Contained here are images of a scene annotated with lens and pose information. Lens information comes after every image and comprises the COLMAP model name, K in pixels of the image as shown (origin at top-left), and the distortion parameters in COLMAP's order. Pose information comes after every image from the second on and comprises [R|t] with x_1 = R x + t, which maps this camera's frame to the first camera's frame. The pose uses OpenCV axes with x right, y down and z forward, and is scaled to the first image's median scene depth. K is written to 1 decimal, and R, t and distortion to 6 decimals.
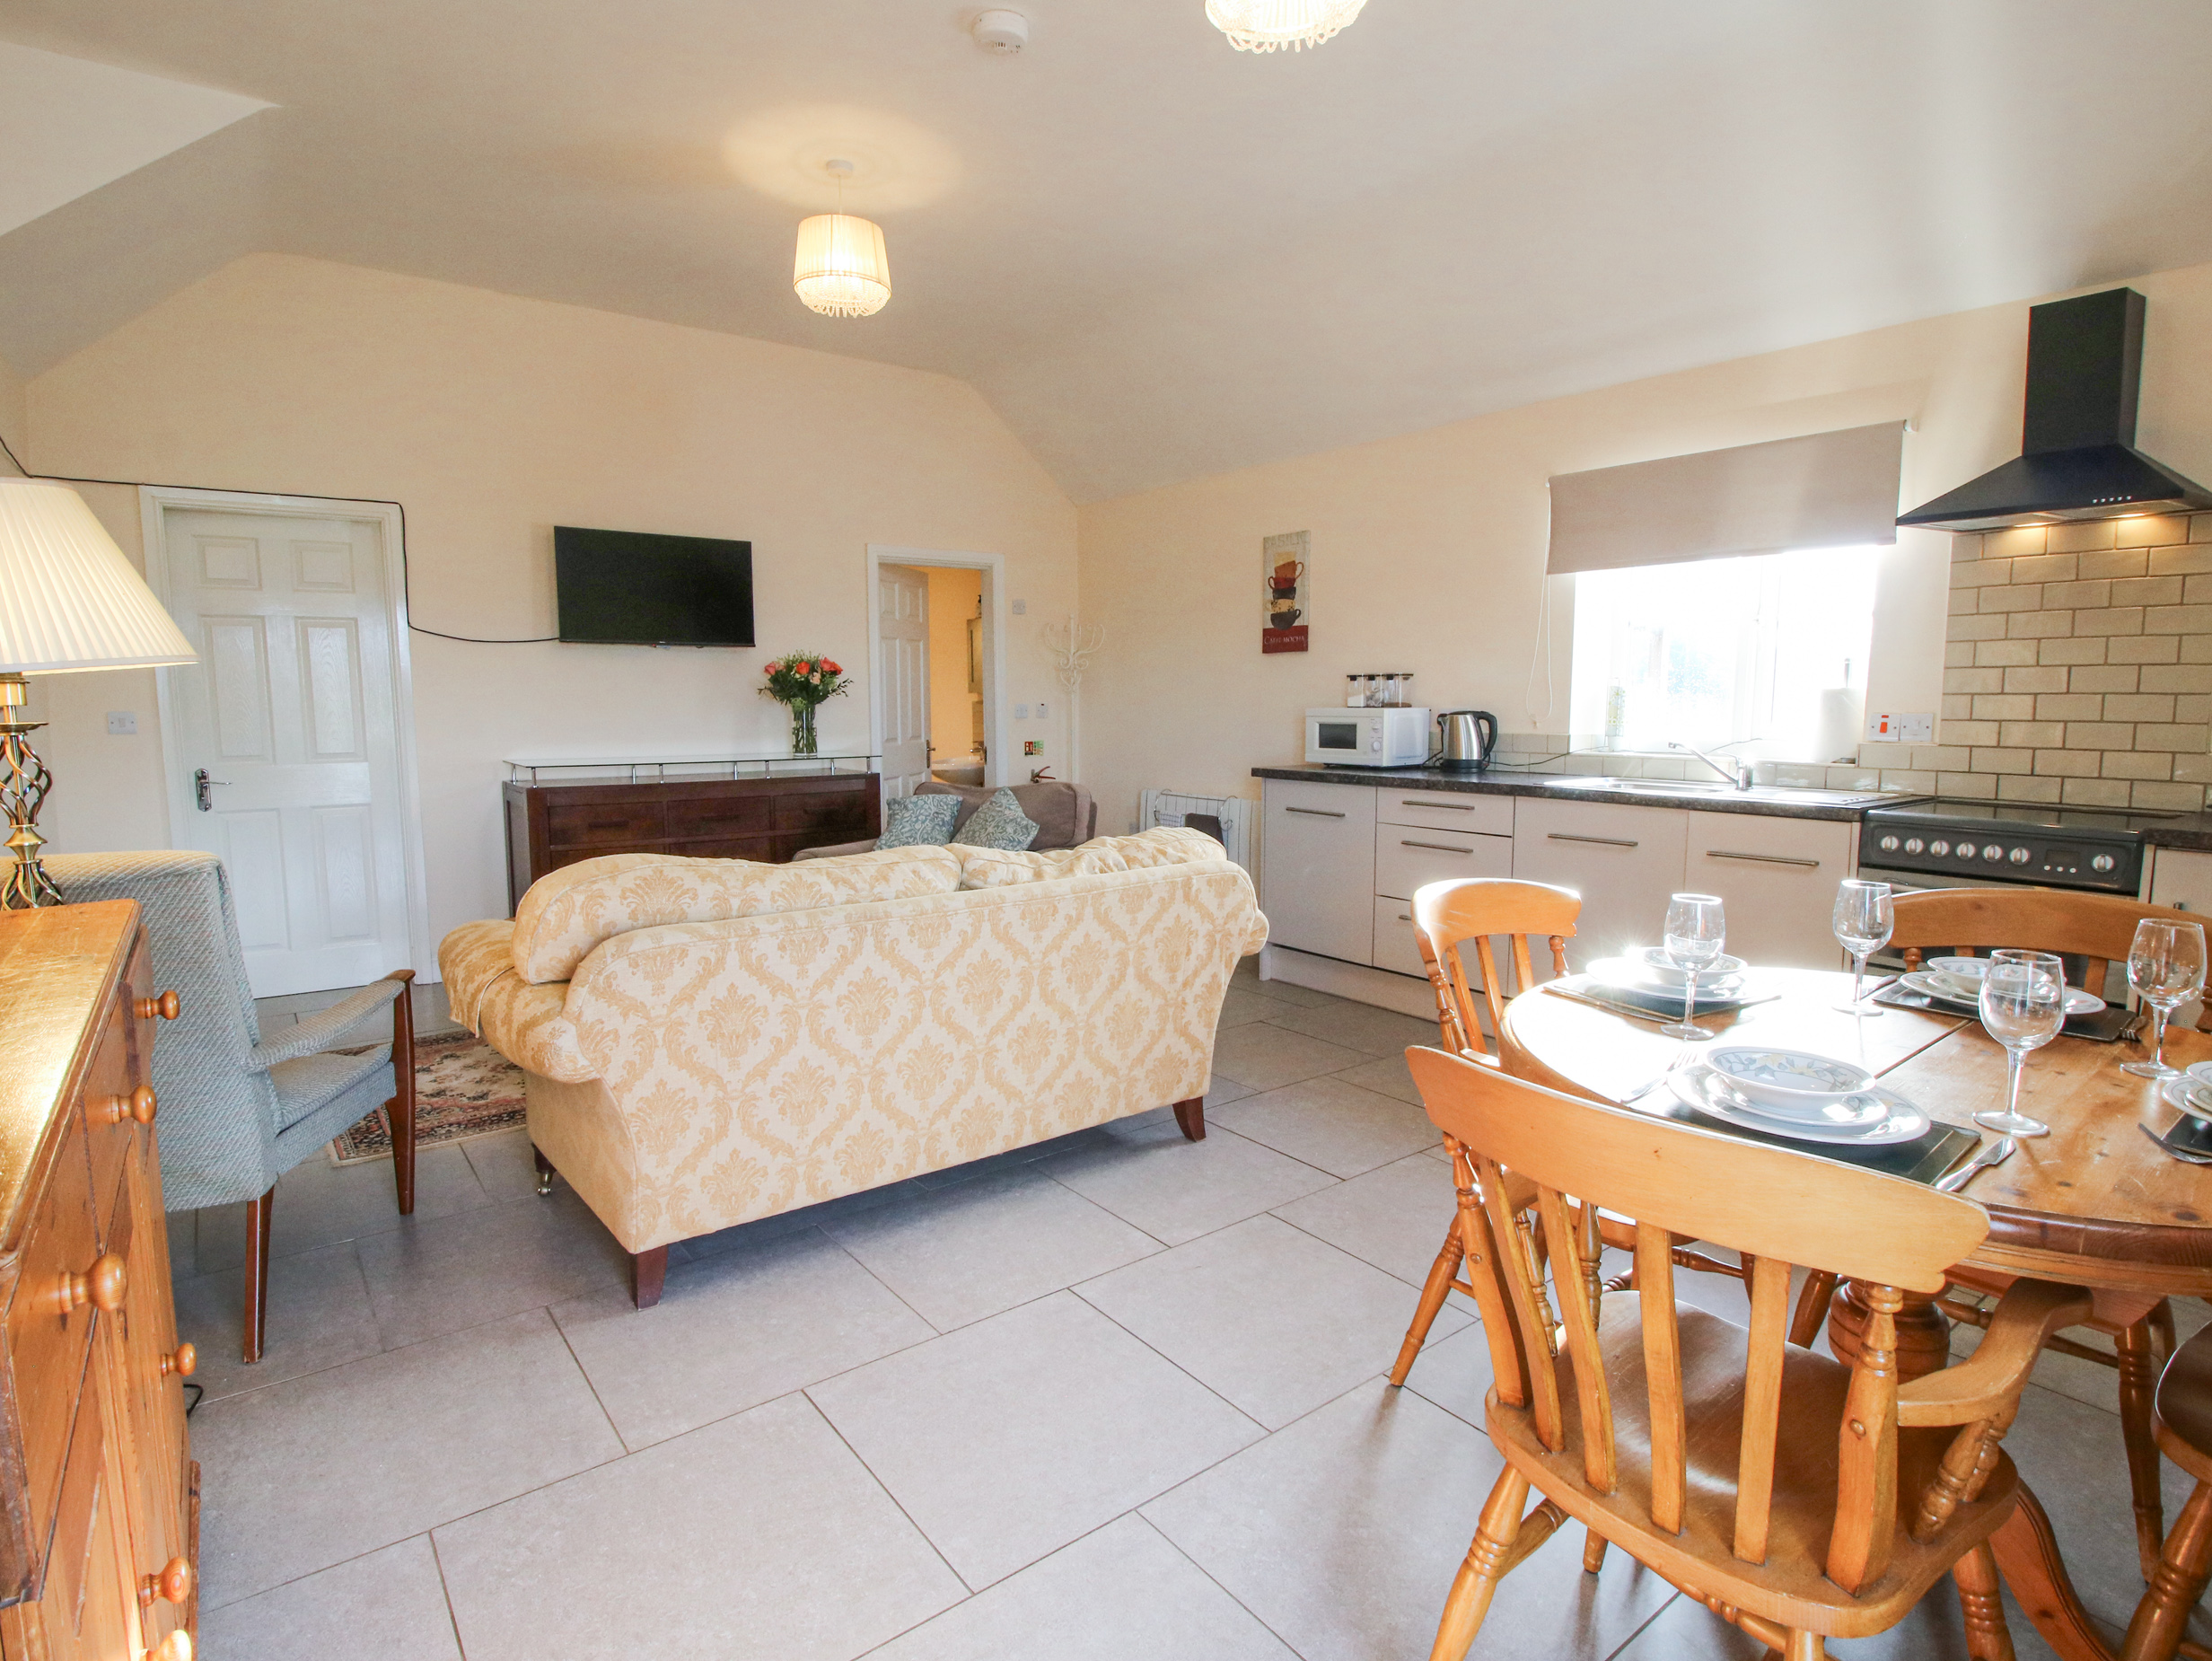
lens RADIAL K [[1157.5, 0, 1105.7], [0, 1157.5, 813.4], [0, 0, 1]] dist [-0.016046, -0.007371]
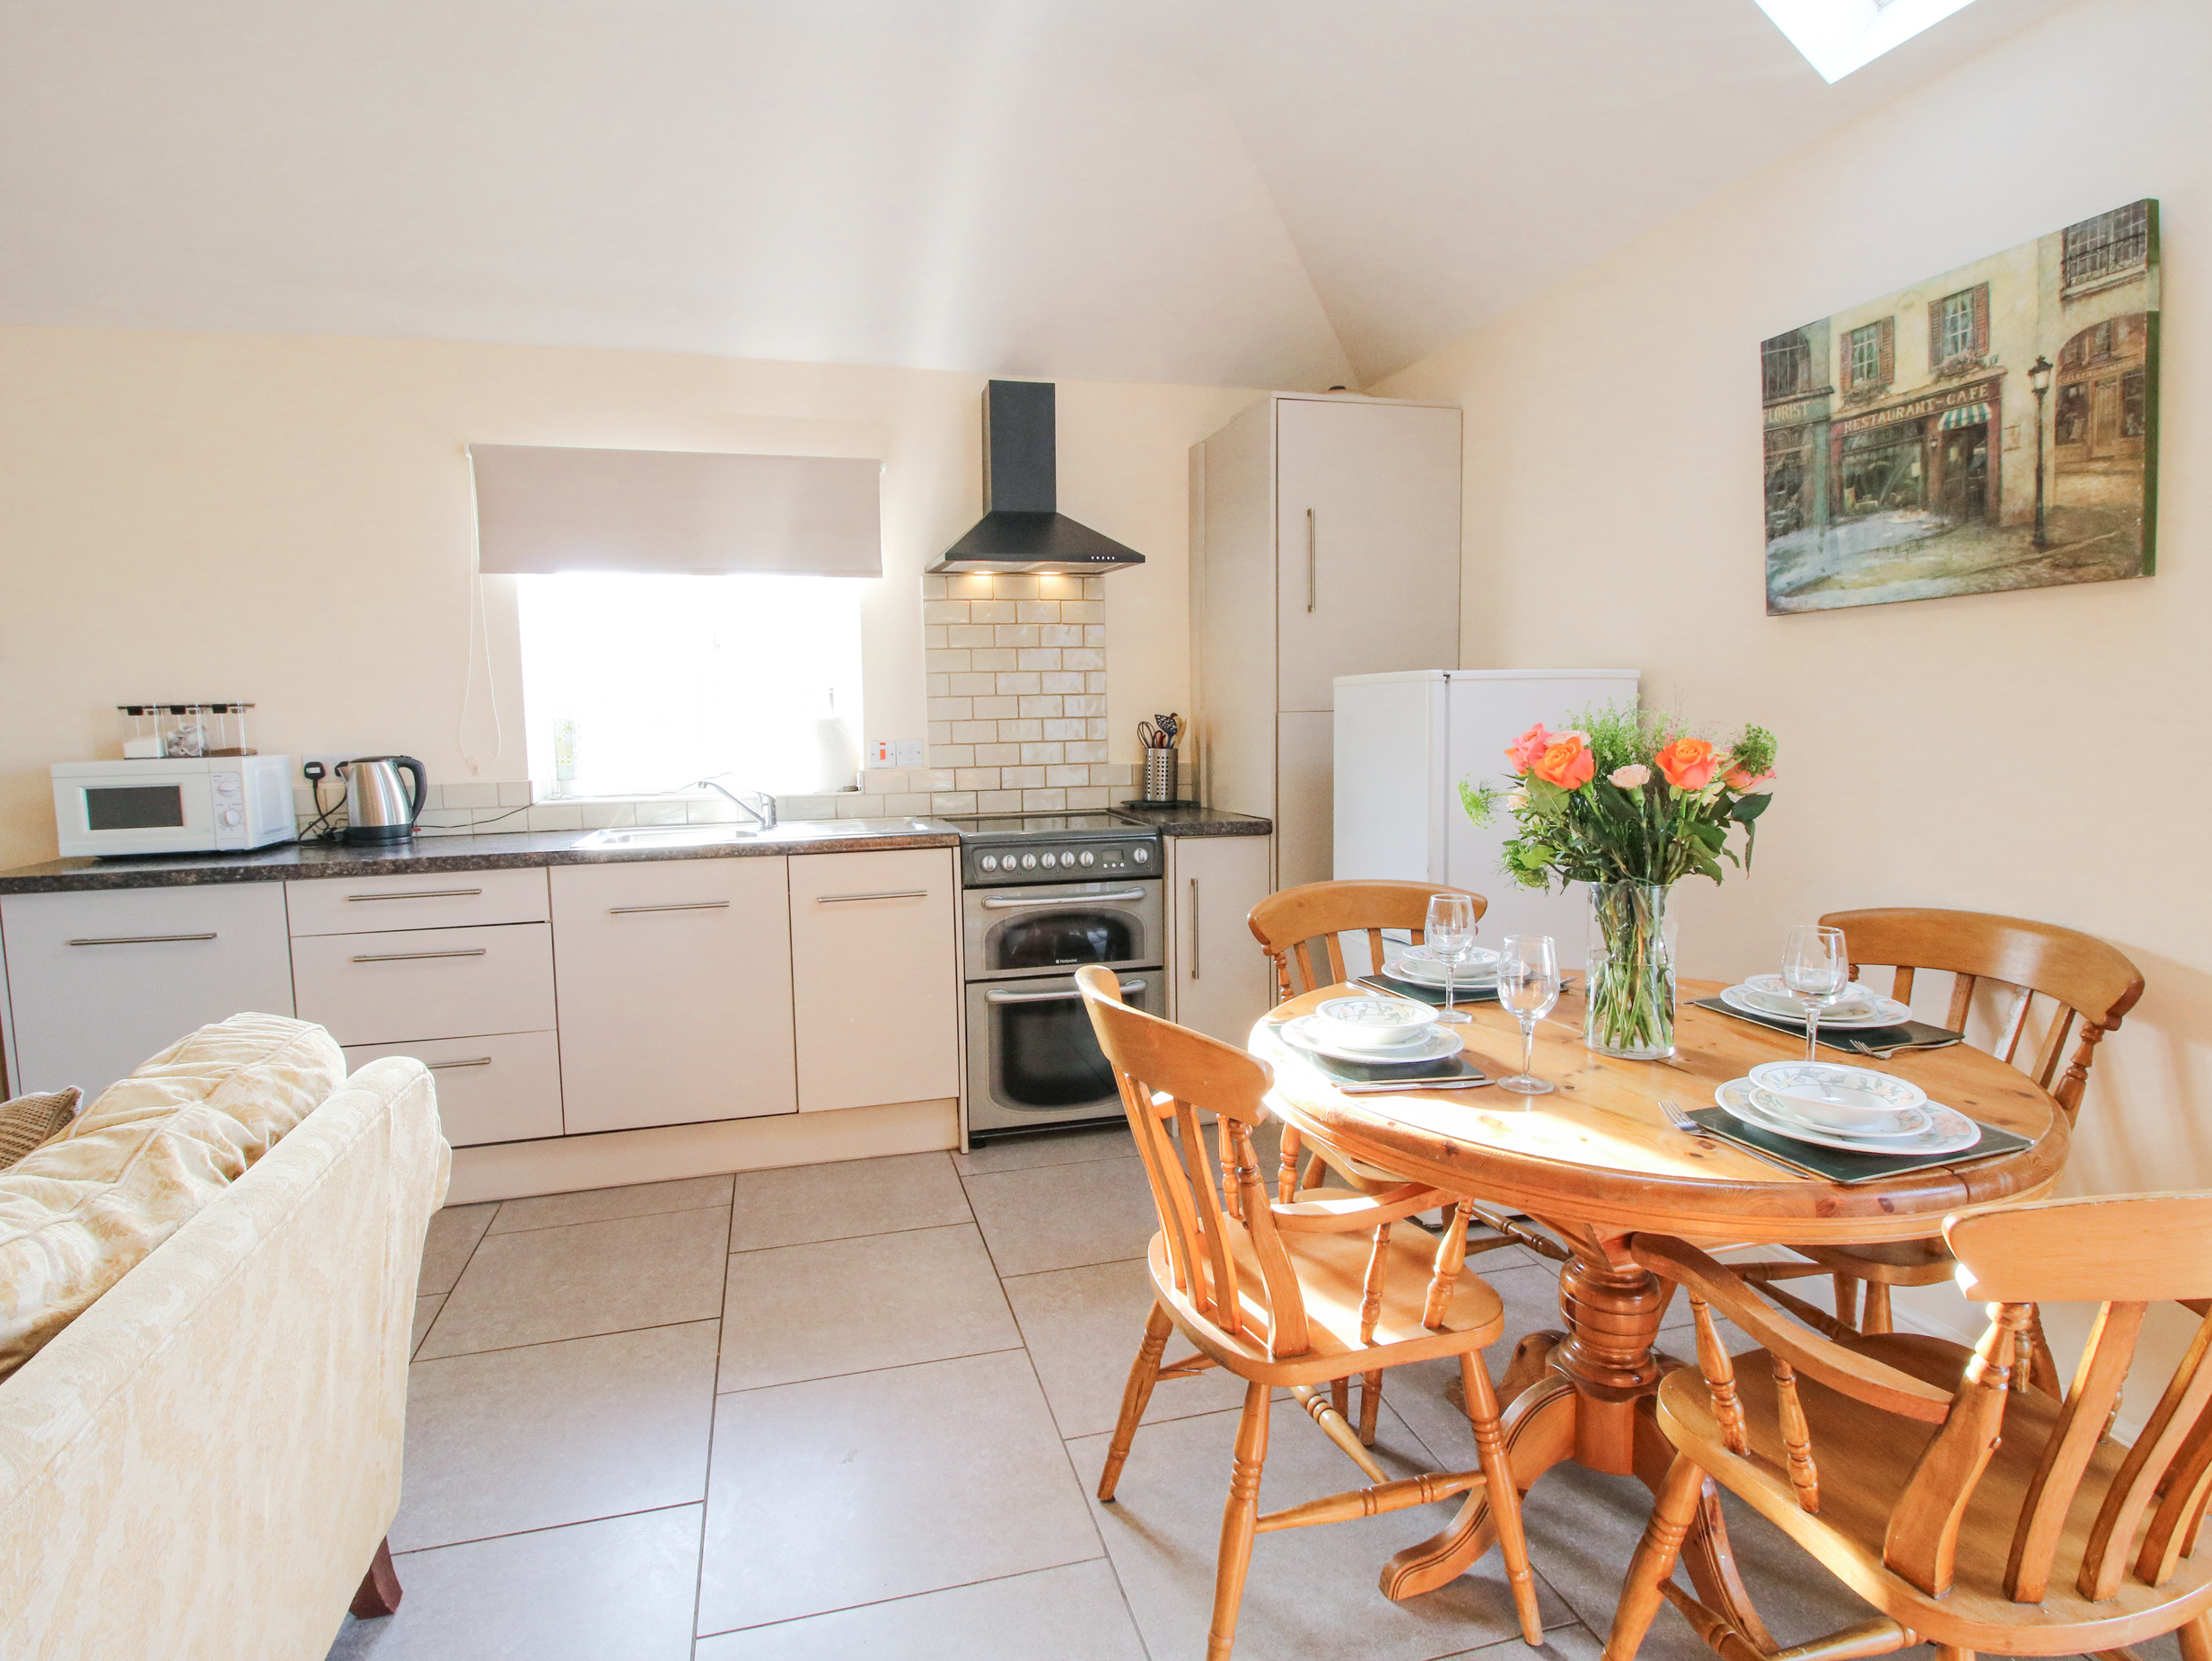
lens RADIAL K [[1157.5, 0, 1112.3], [0, 1157.5, 790.3], [0, 0, 1]] dist [-0.016046, -0.007371]
pose [[0.377044, -0.060709, 0.924204, -0.171403], [0.113486, 0.993359, 0.018953, -0.033016], [-0.919216, 0.097738, 0.381429, 0.350485]]
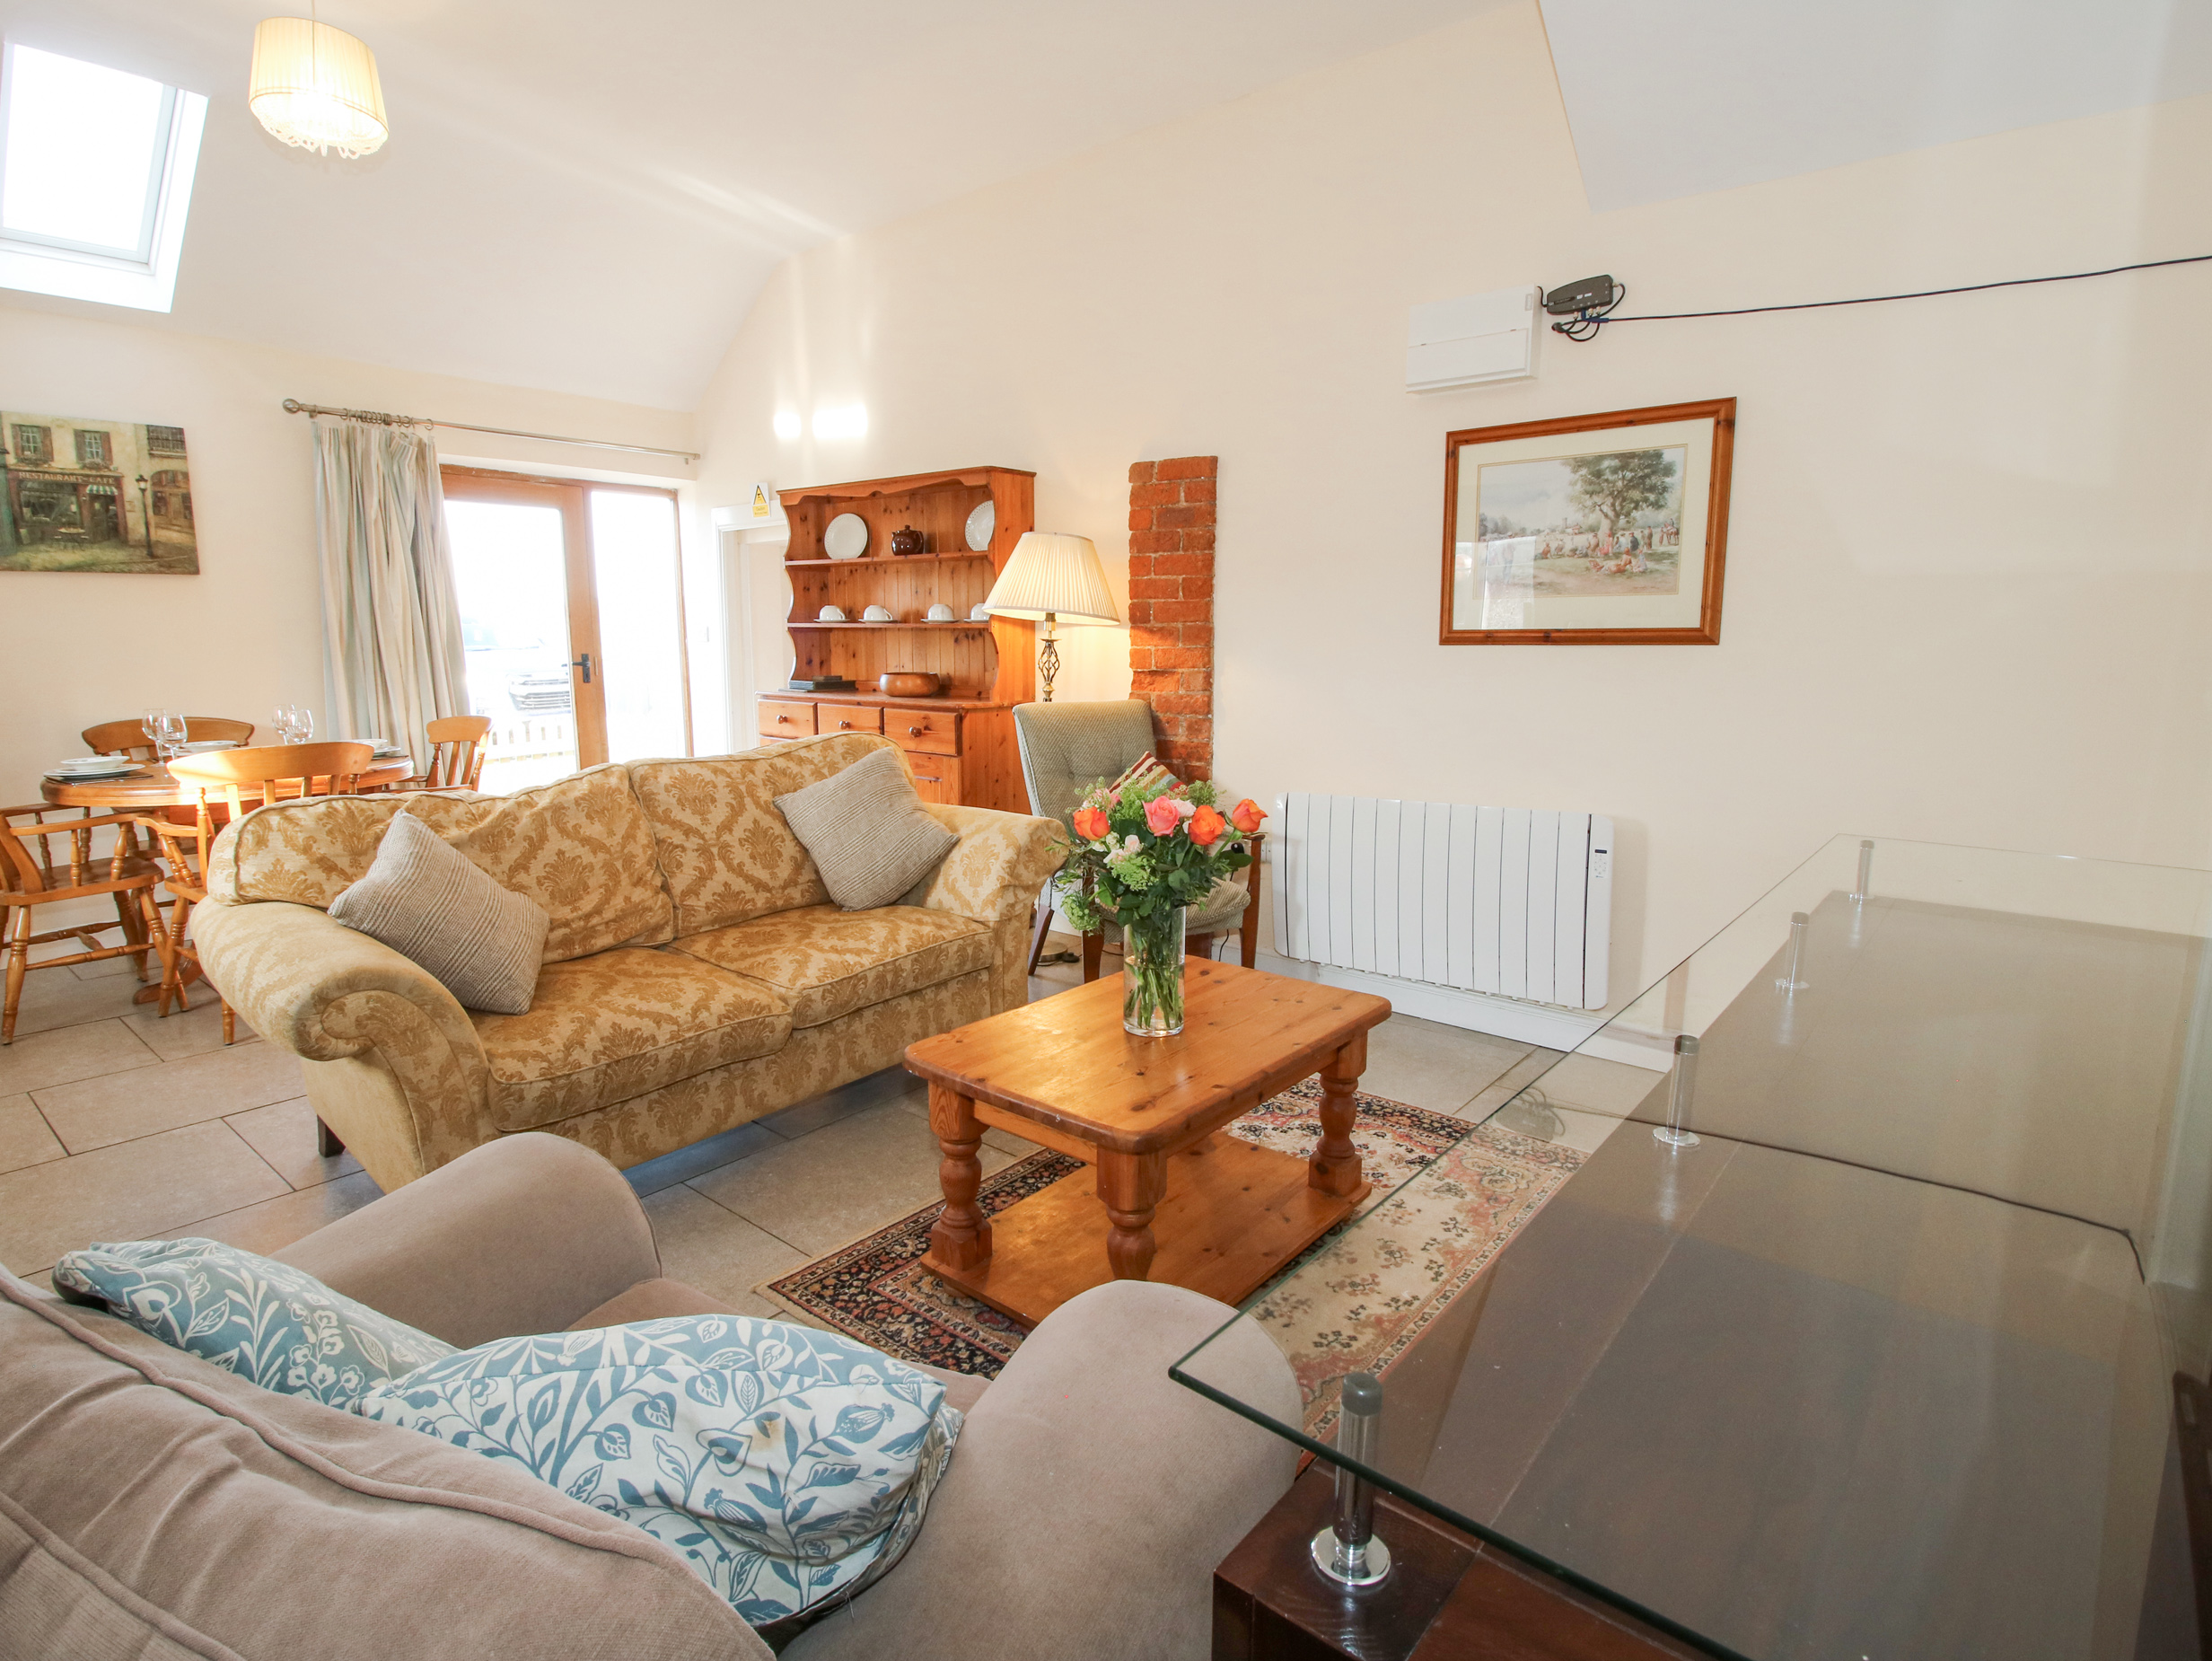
lens RADIAL K [[1157.5, 0, 1121.7], [0, 1157.5, 827.6], [0, 0, 1]] dist [-0.016046, -0.007371]
pose [[-0.975094, 0.039628, -0.218223, -0.250016], [-0.021343, 0.962576, 0.270169, -0.132500], [0.220762, 0.268098, -0.937757, 1.357891]]
